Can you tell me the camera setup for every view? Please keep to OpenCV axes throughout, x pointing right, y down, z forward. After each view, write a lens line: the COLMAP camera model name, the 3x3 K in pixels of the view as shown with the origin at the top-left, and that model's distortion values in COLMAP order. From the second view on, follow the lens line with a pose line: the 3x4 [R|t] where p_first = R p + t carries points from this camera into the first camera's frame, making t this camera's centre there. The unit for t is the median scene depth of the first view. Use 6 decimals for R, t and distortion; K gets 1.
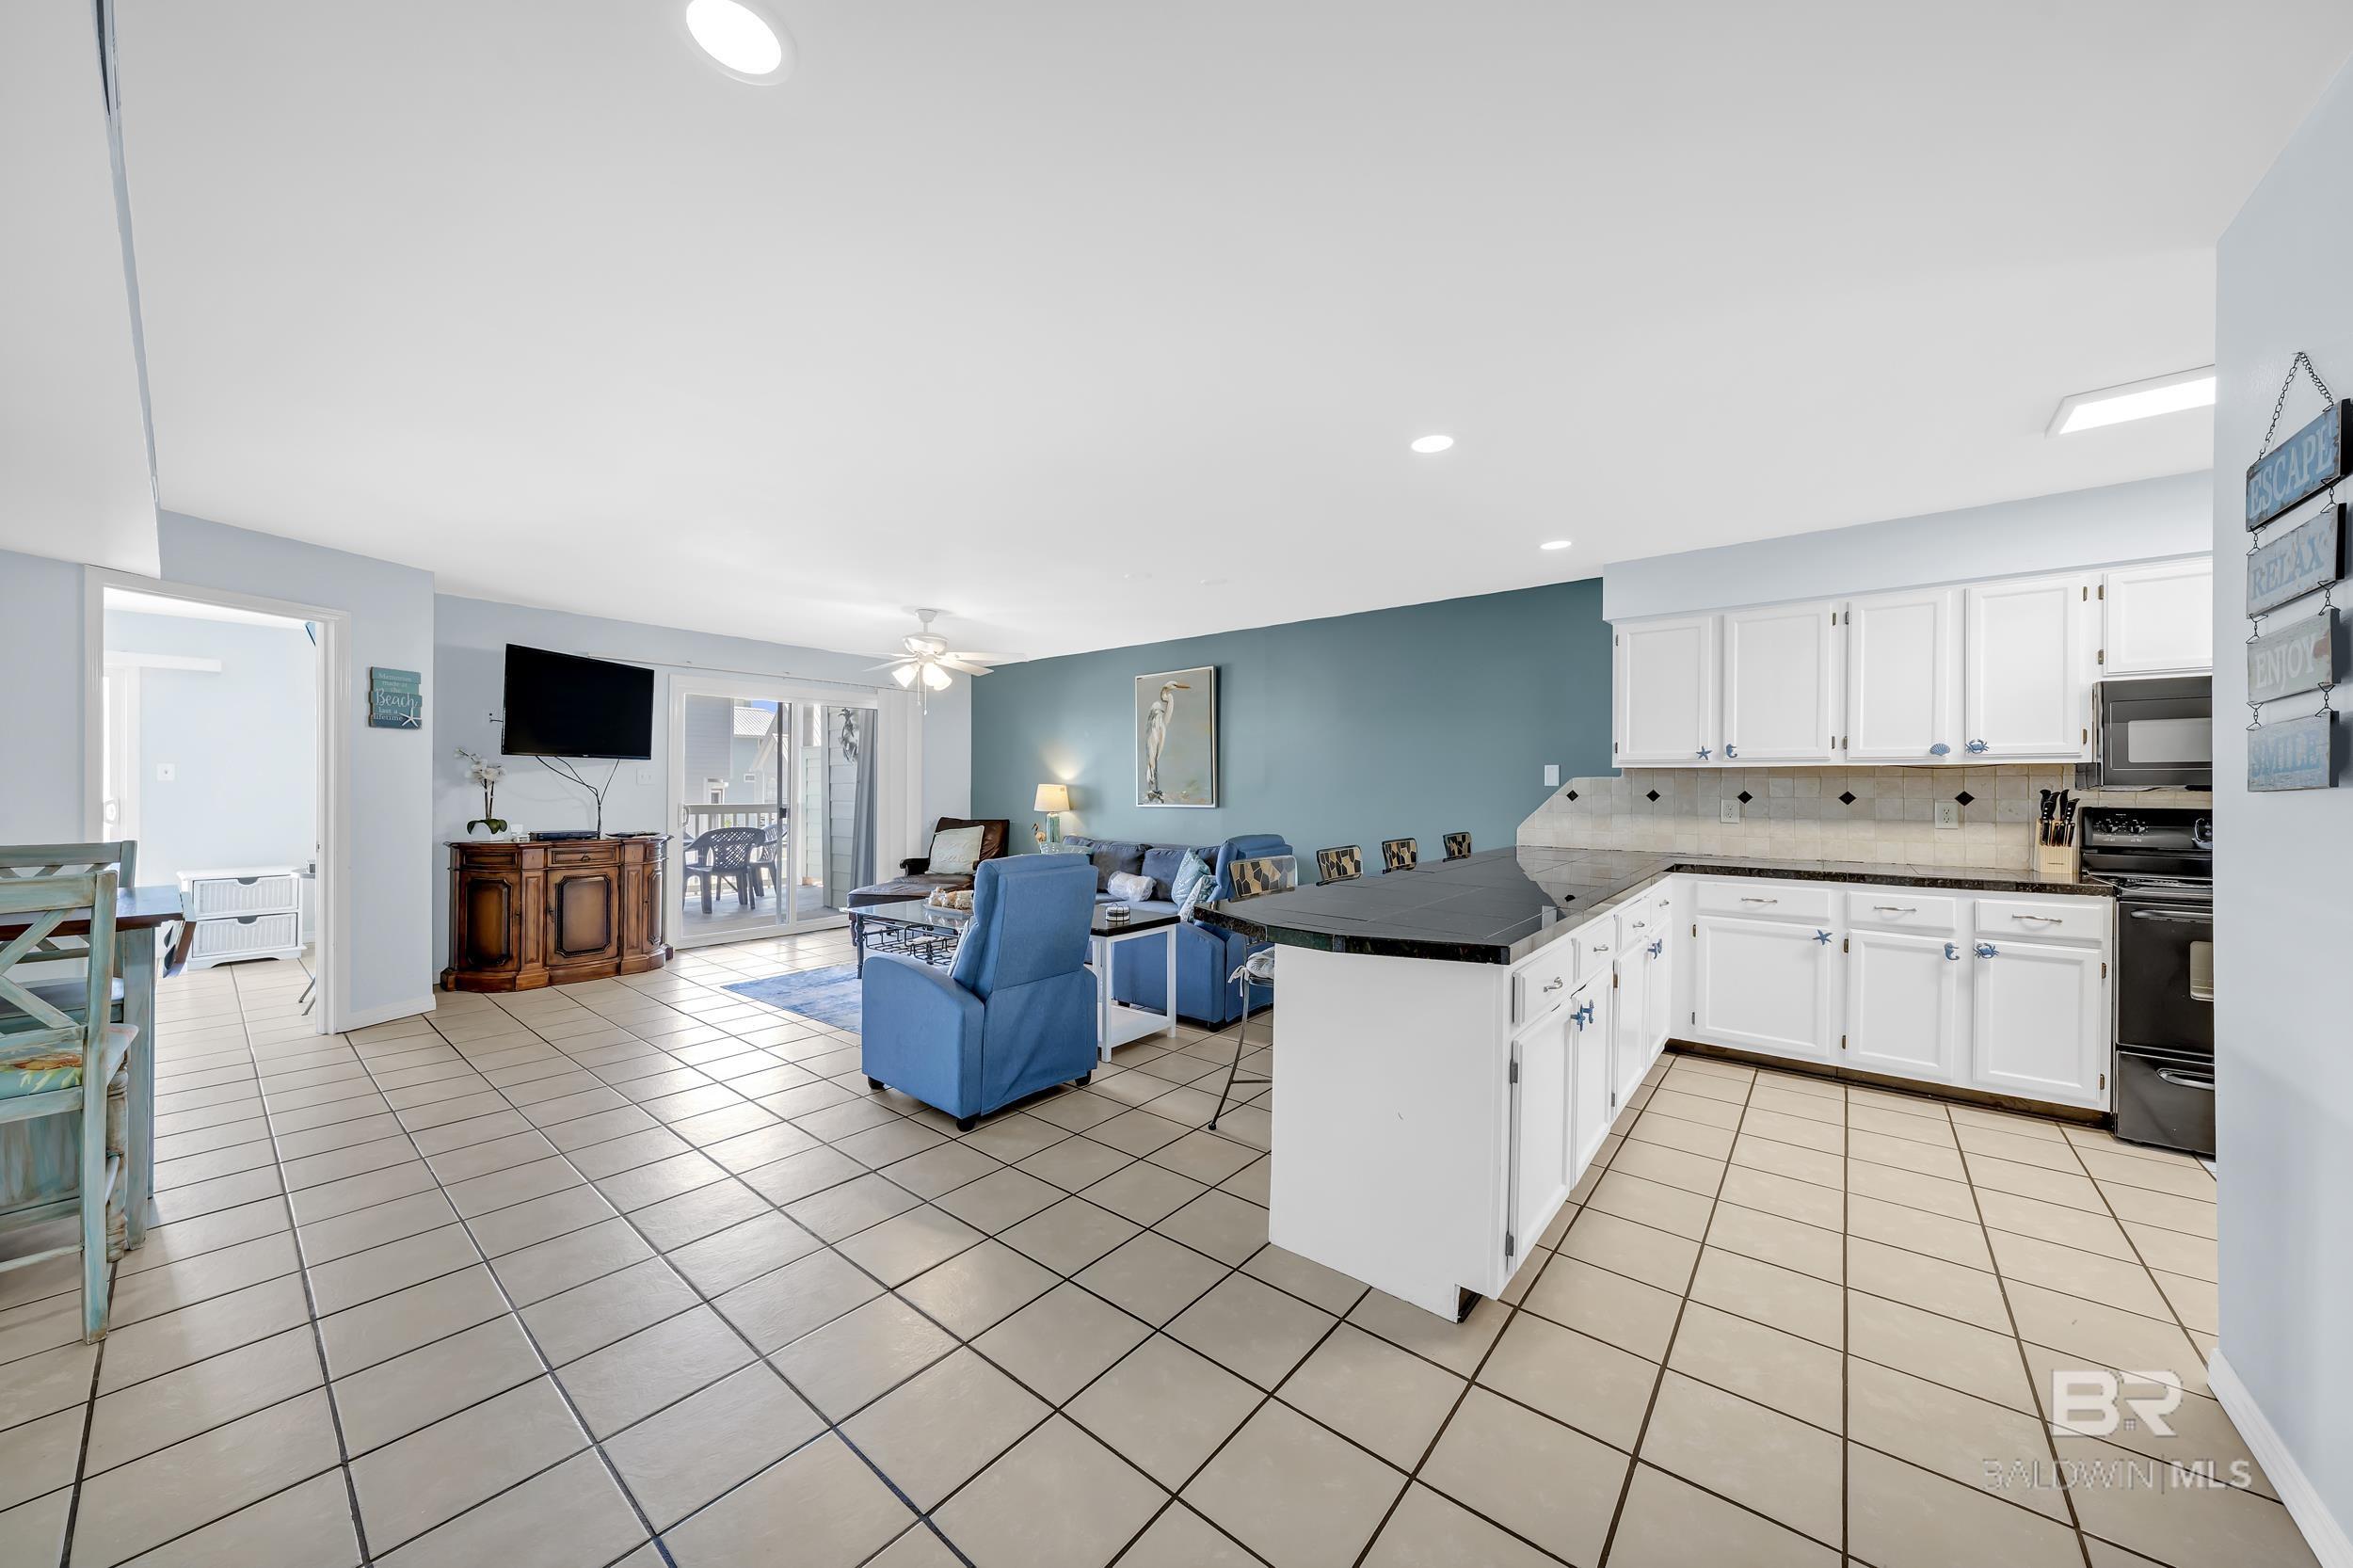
lens RADIAL K [[806.9, 0, 1183.0], [0, 806.9, 782.0], [0, 0, 1]] dist [-0.001905, -0.000044]
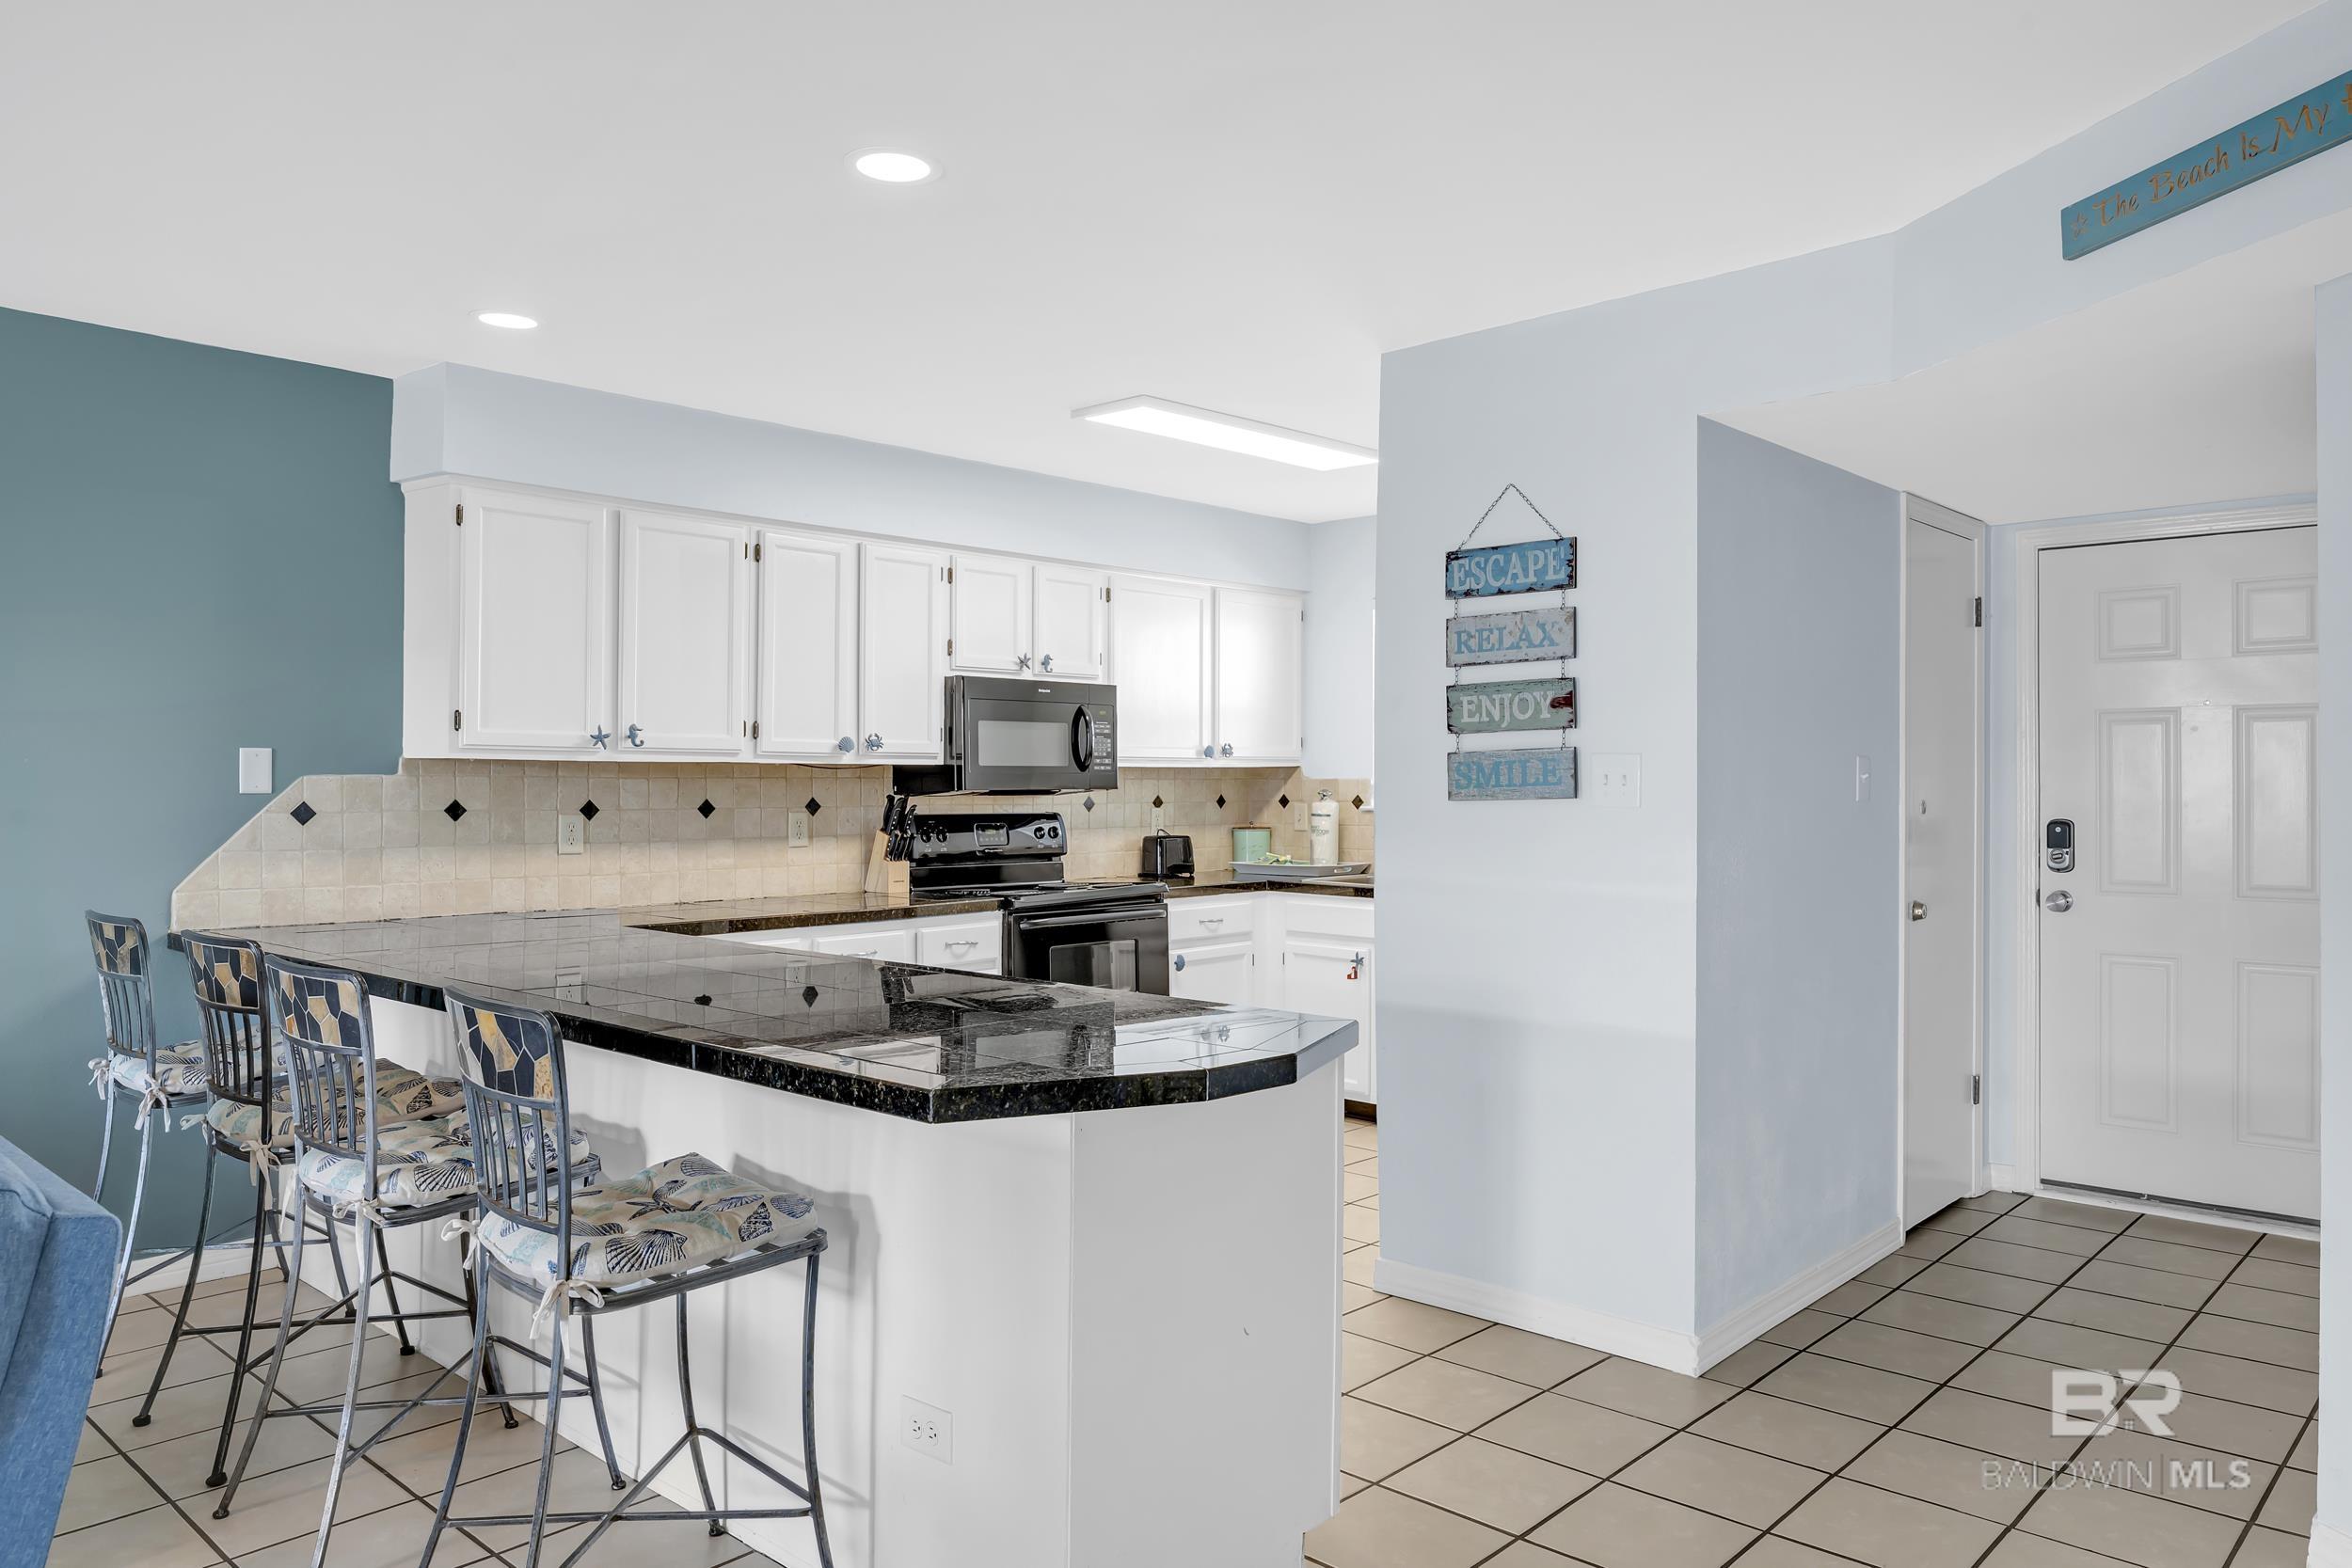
lens RADIAL K [[1588.9, 0, 1191.6], [0, 1588.9, 768.6], [0, 0, 1]] dist [0.000631, 0.003469]
pose [[0.061386, 0.006703, 0.998092, -0.387216], [-0.006188, 0.999961, -0.006335, -0.006340], [-0.998095, -0.005788, 0.061425, 0.388489]]
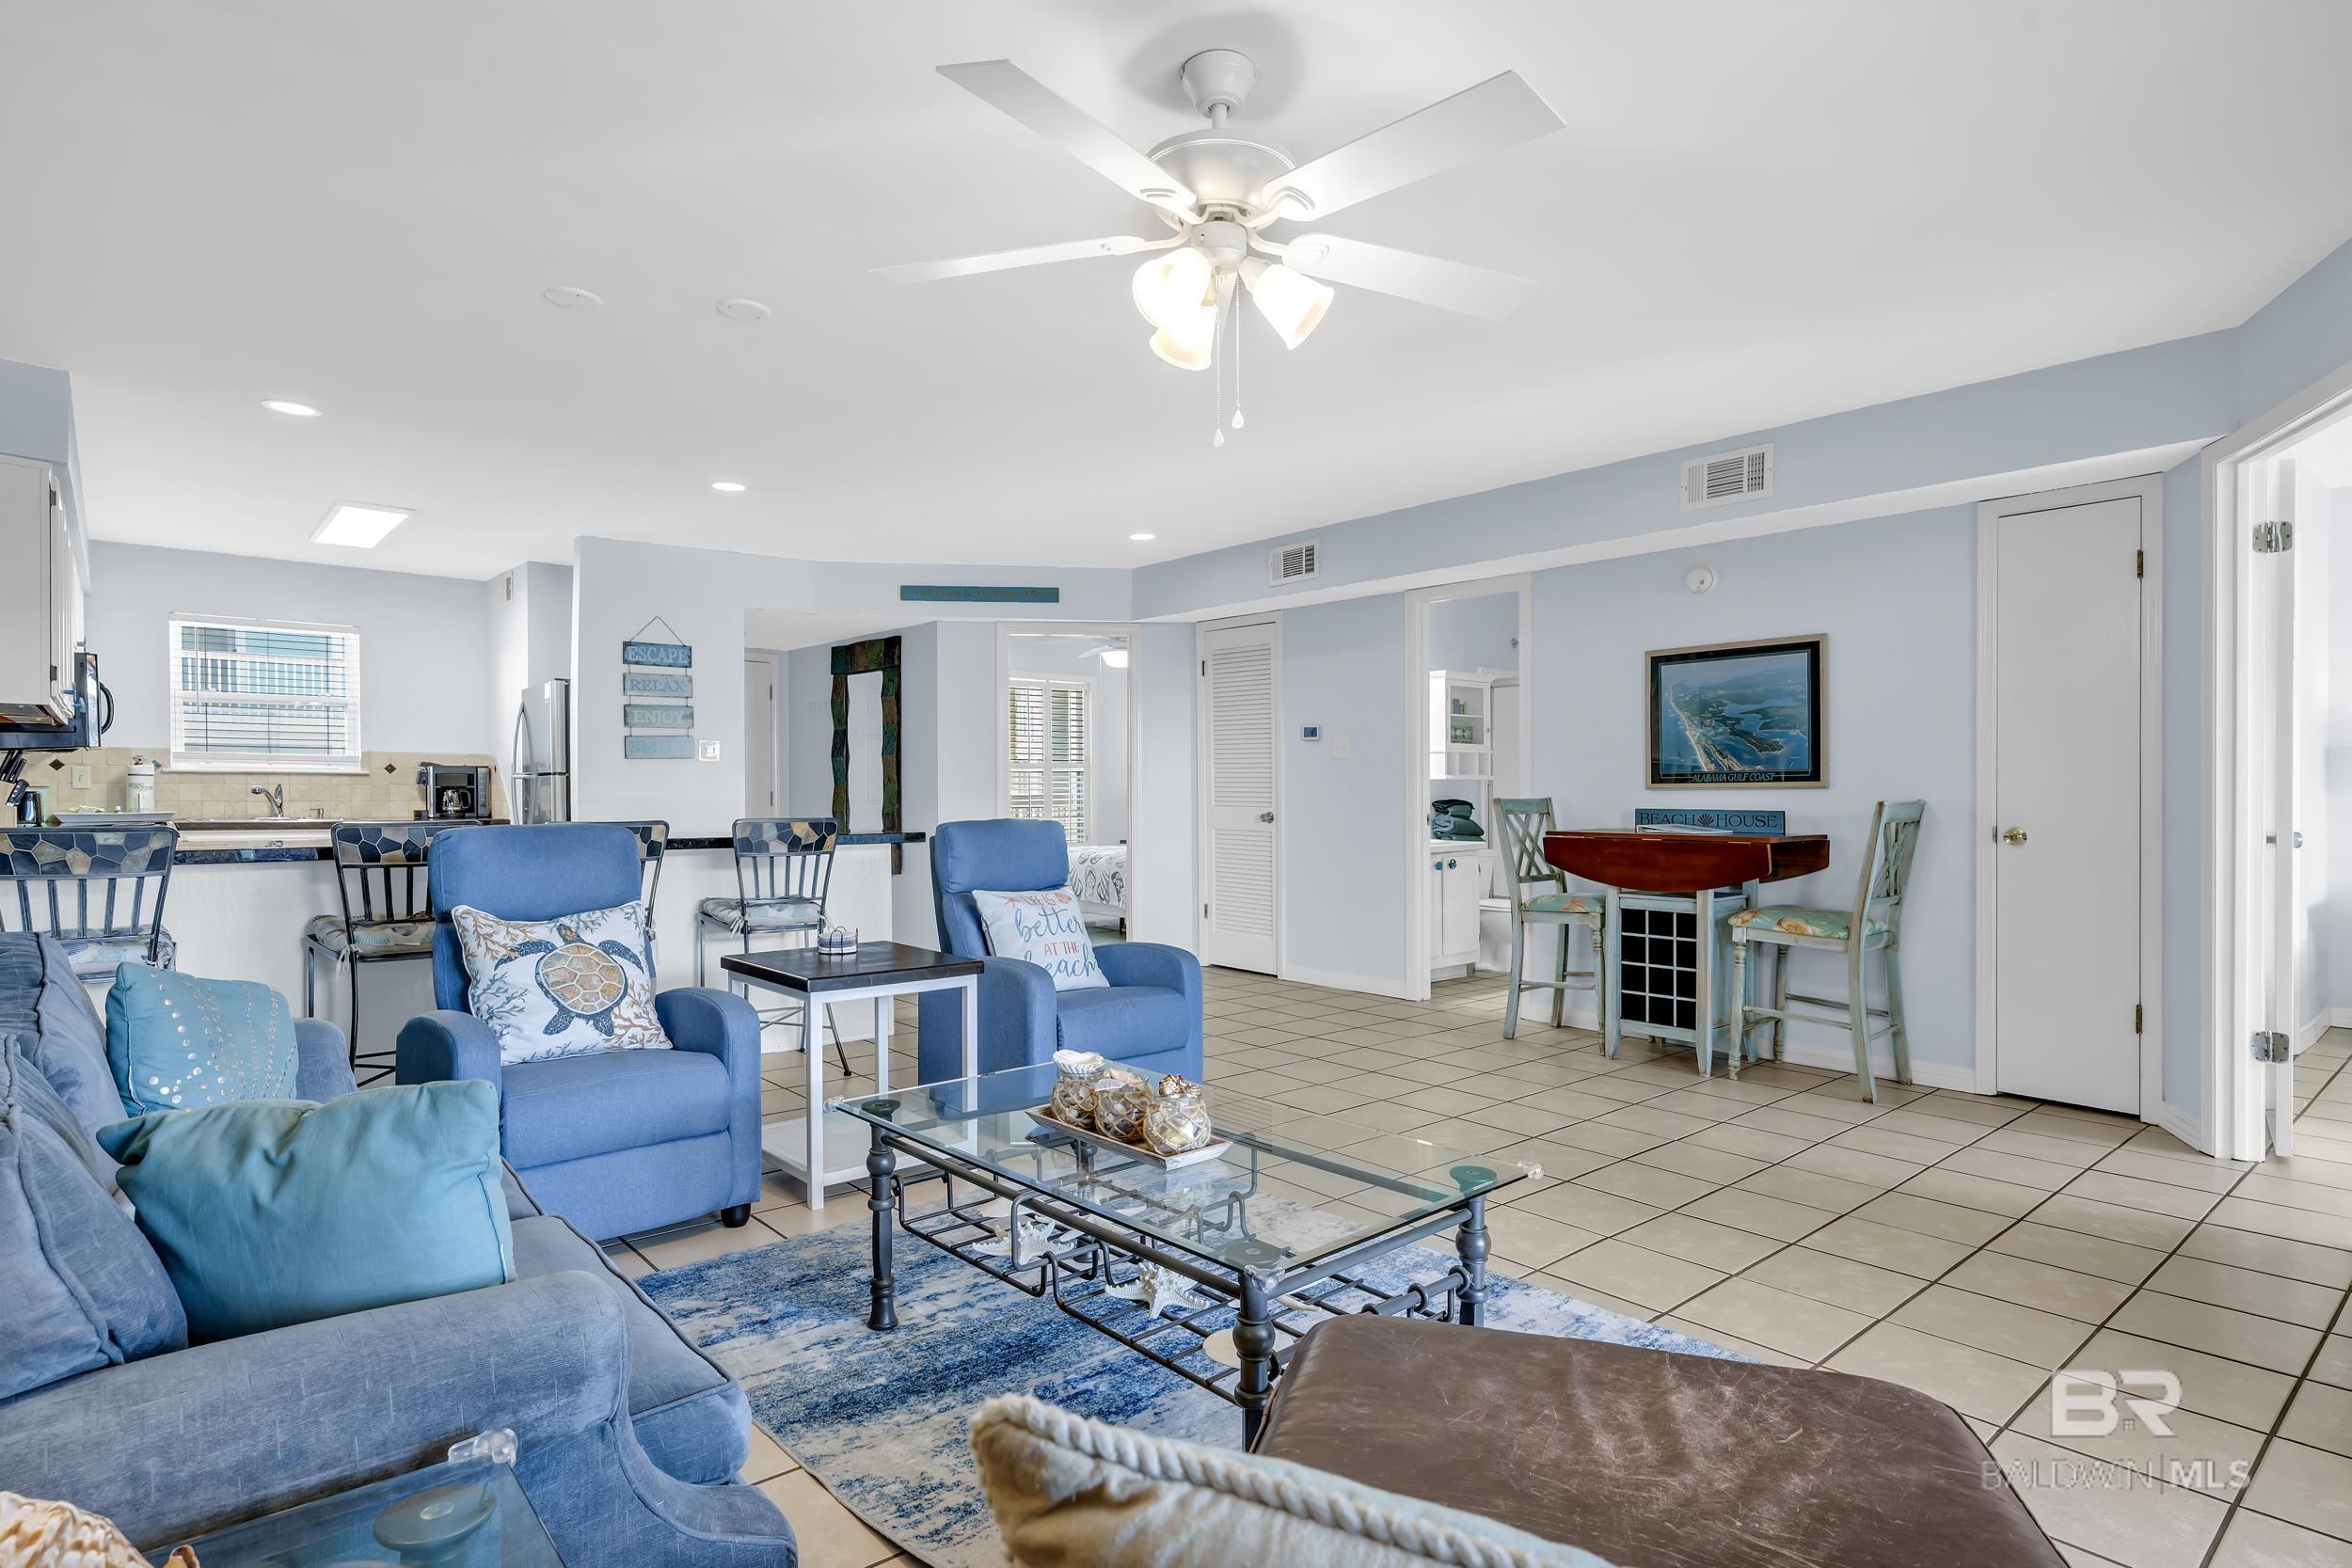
lens RADIAL K [[1222.5, 0, 1175.0], [0, 1222.5, 811.5], [0, 0, 1]] dist [0.002779, 0.000544]
pose [[-0.984006, -0.008178, 0.177950, -0.393714], [-0.005965, 0.999898, 0.012964, 0.039648], [-0.178038, 0.011695, -0.983954, 1.481802]]
